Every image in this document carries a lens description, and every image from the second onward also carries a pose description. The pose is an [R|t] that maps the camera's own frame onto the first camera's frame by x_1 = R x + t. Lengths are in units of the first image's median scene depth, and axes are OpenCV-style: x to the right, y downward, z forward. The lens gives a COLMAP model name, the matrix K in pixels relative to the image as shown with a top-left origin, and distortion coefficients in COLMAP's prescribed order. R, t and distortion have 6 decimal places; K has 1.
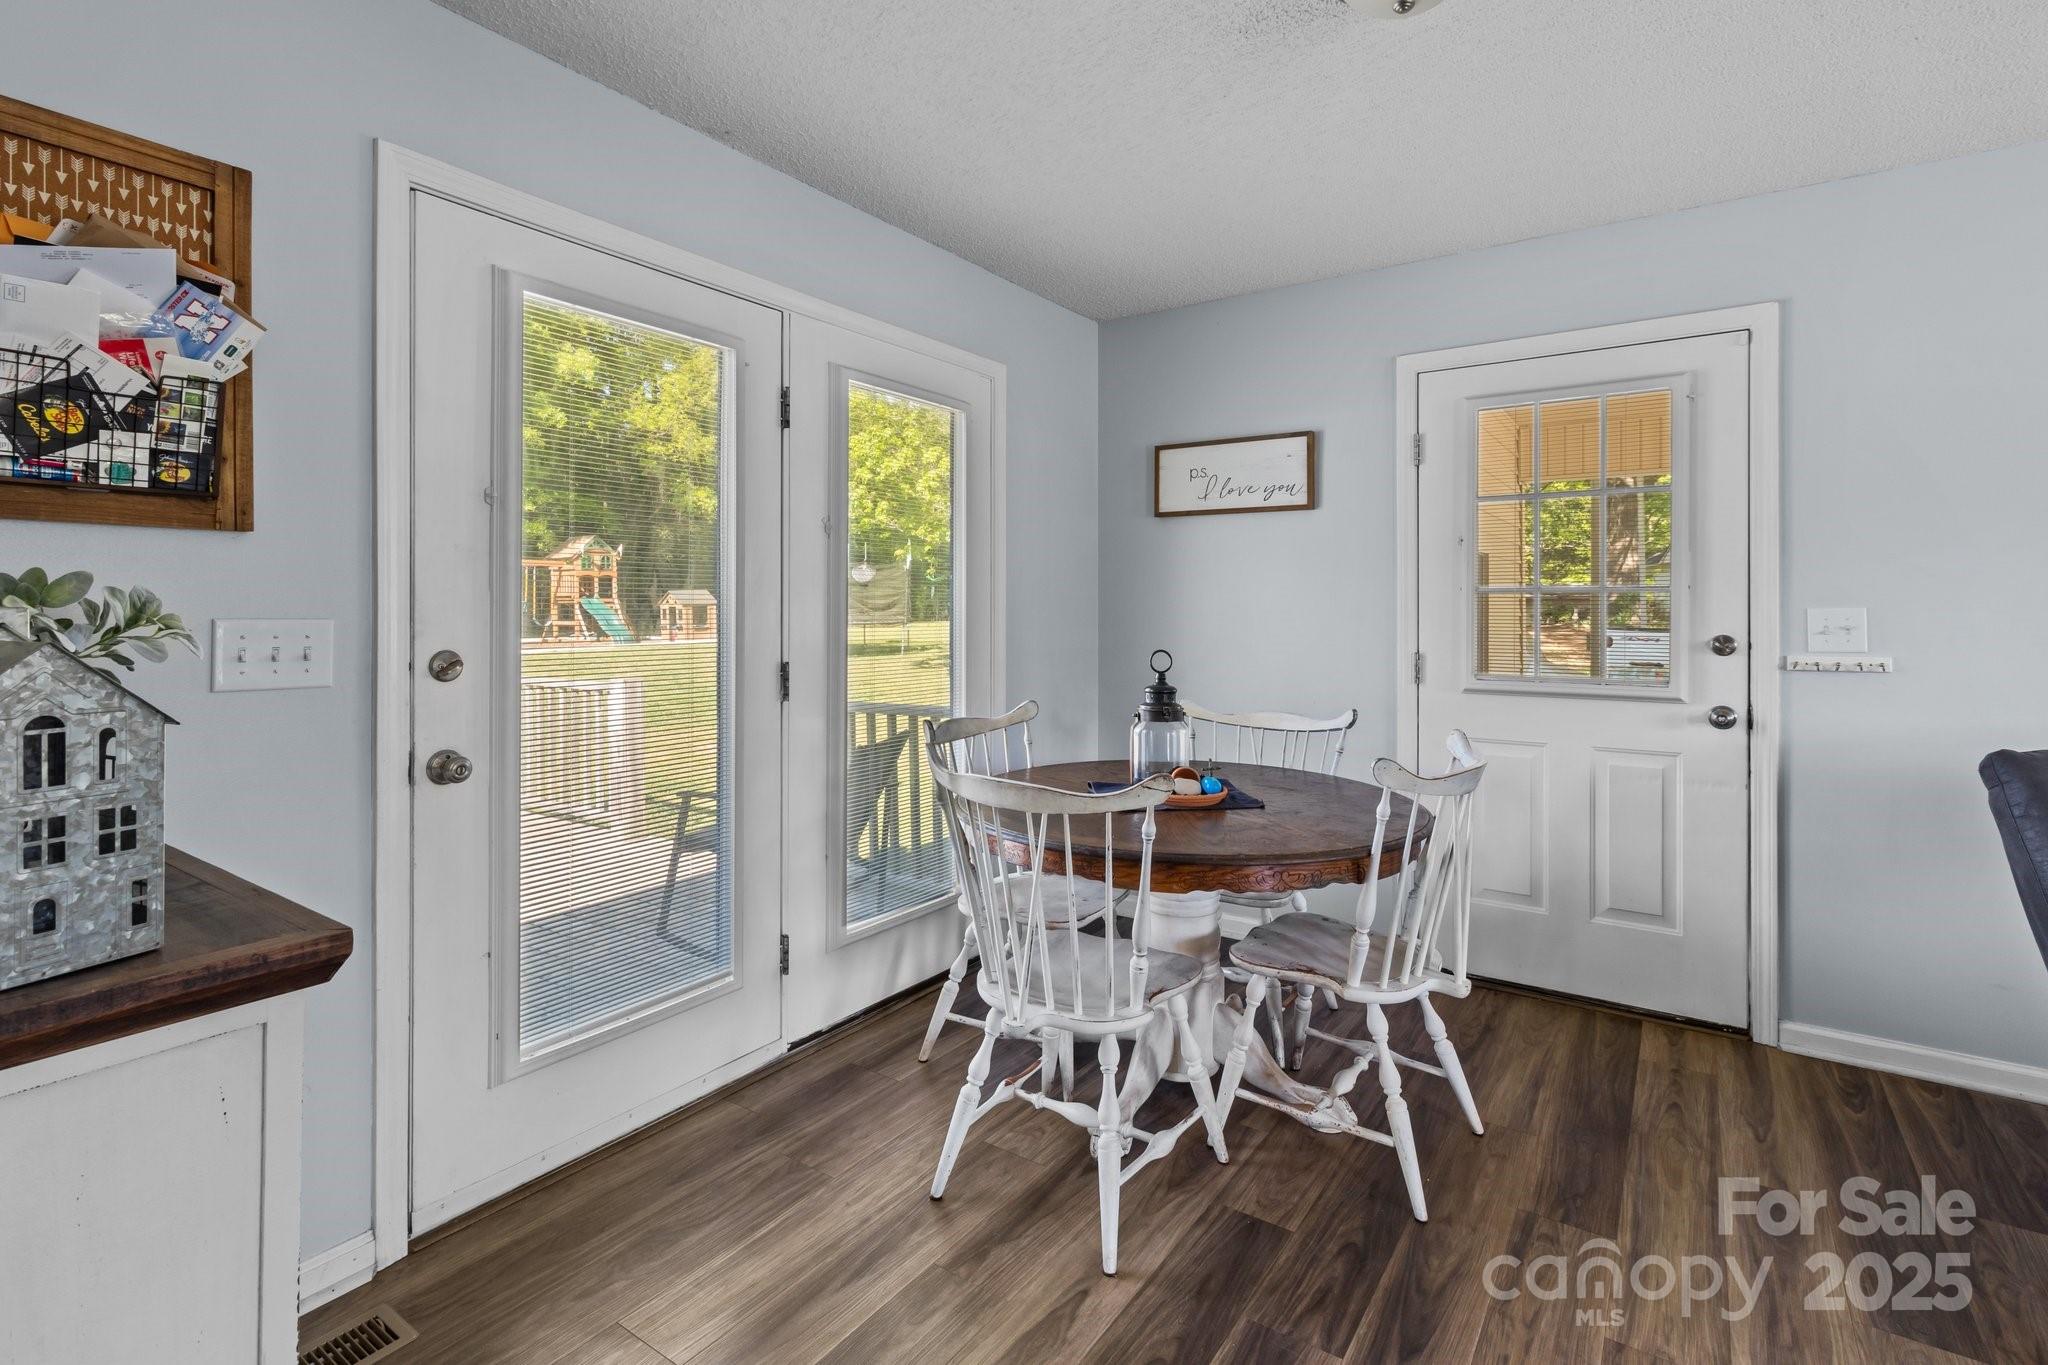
lens RADIAL K [[953.6, 0, 1077.7], [0, 953.6, 617.4], [0, 0, 1]] dist [-0.000735, 0.000281]
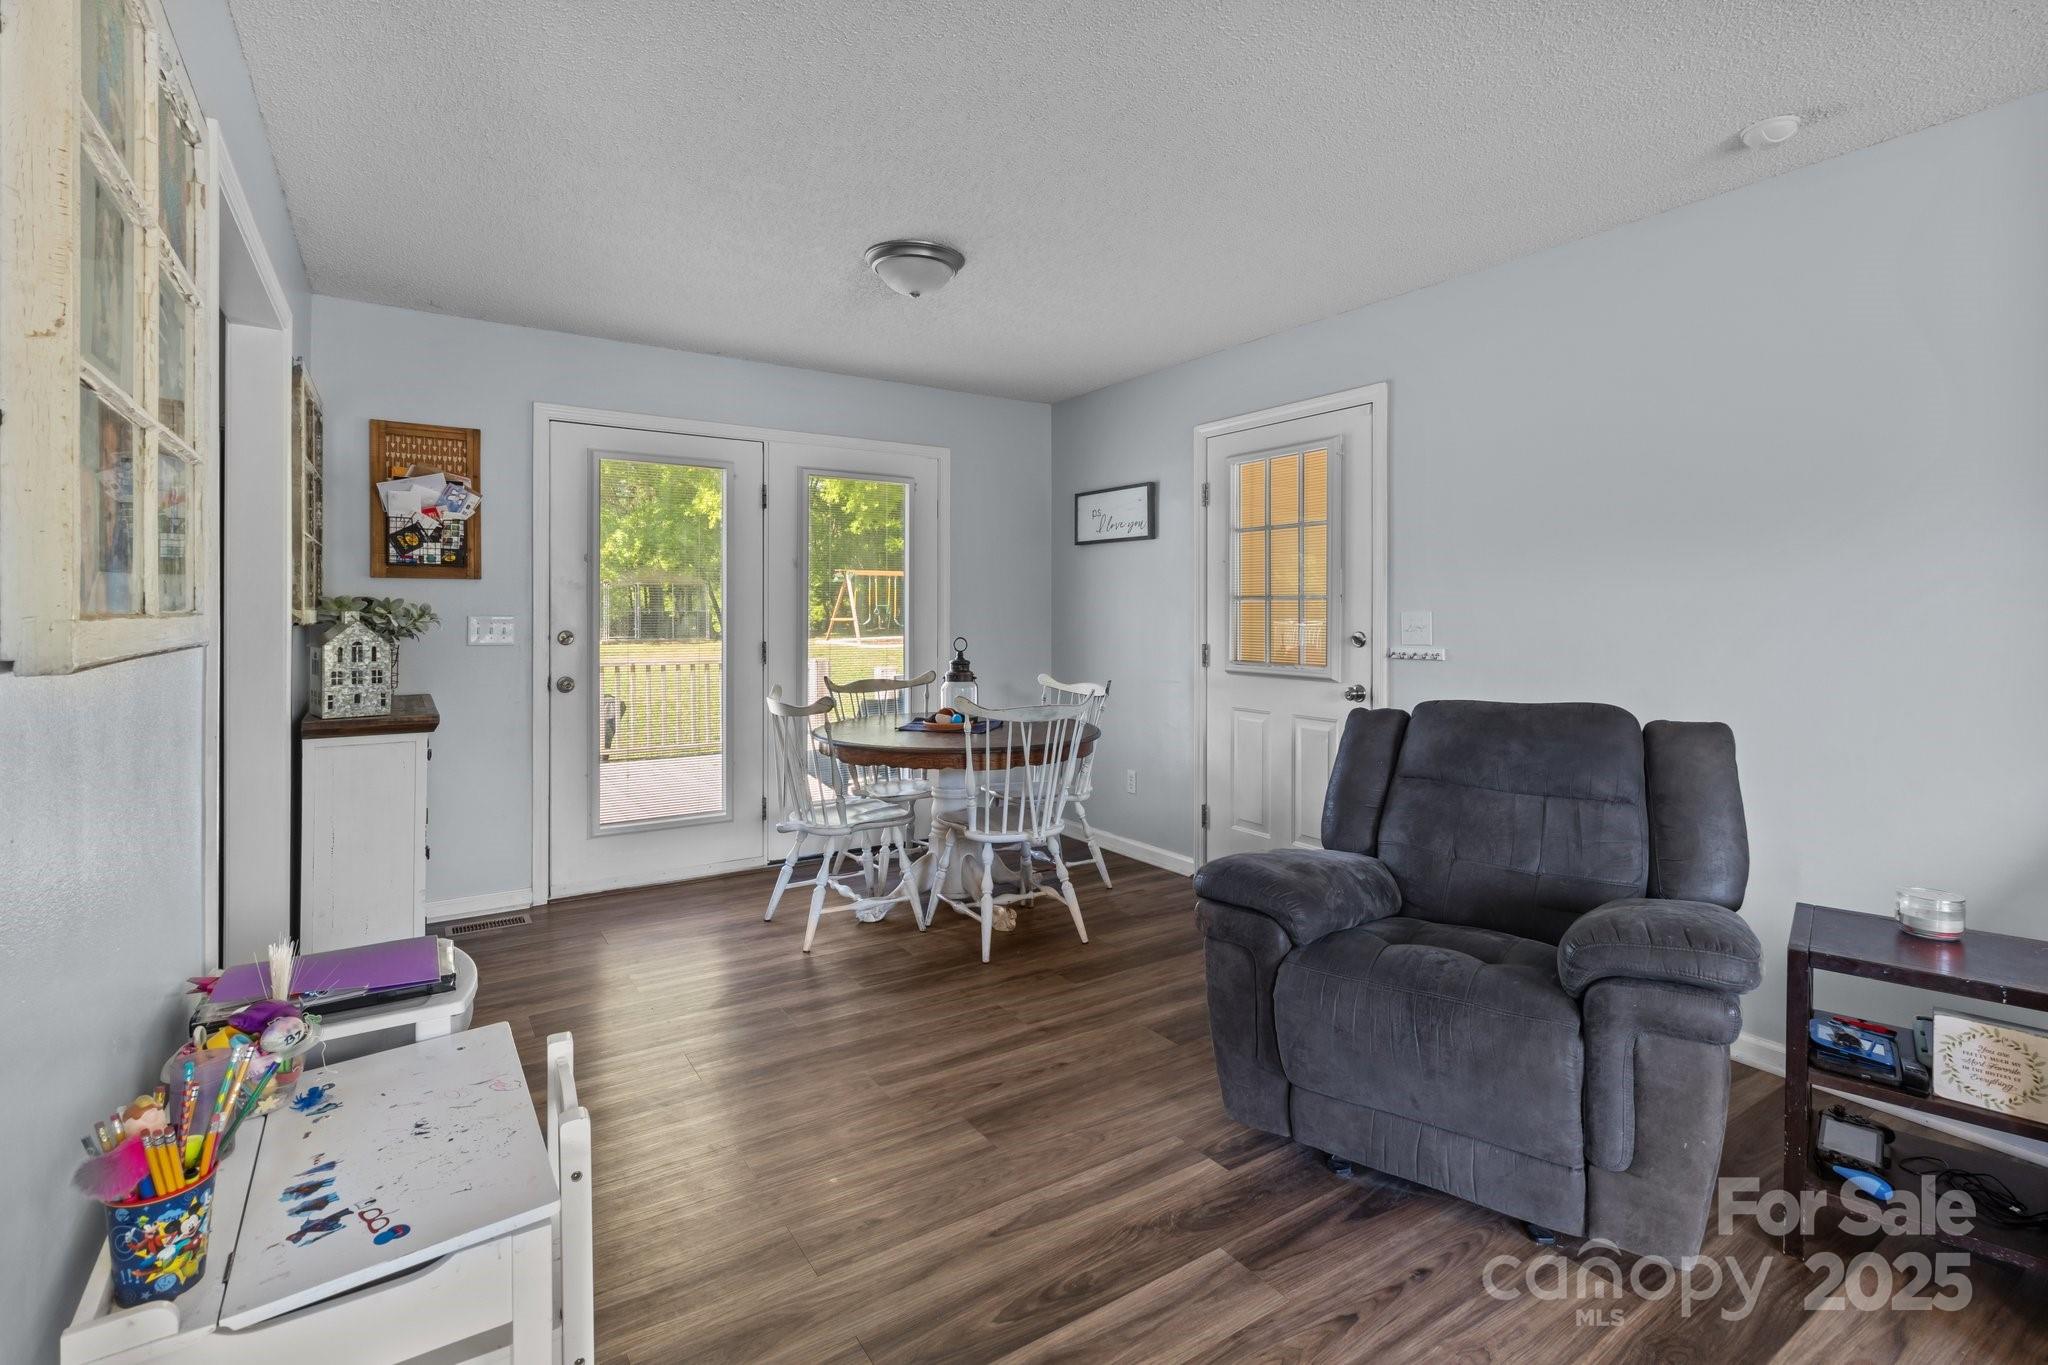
lens RADIAL K [[953.6, 0, 1079.7], [0, 953.6, 631.3], [0, 0, 1]] dist [-0.000735, 0.000281]
pose [[0.929989, 0.008675, -0.367484, 1.437762], [-0.004319, 0.999910, 0.012675, 0.004535], [0.367561, -0.010201, 0.929943, -0.690658]]
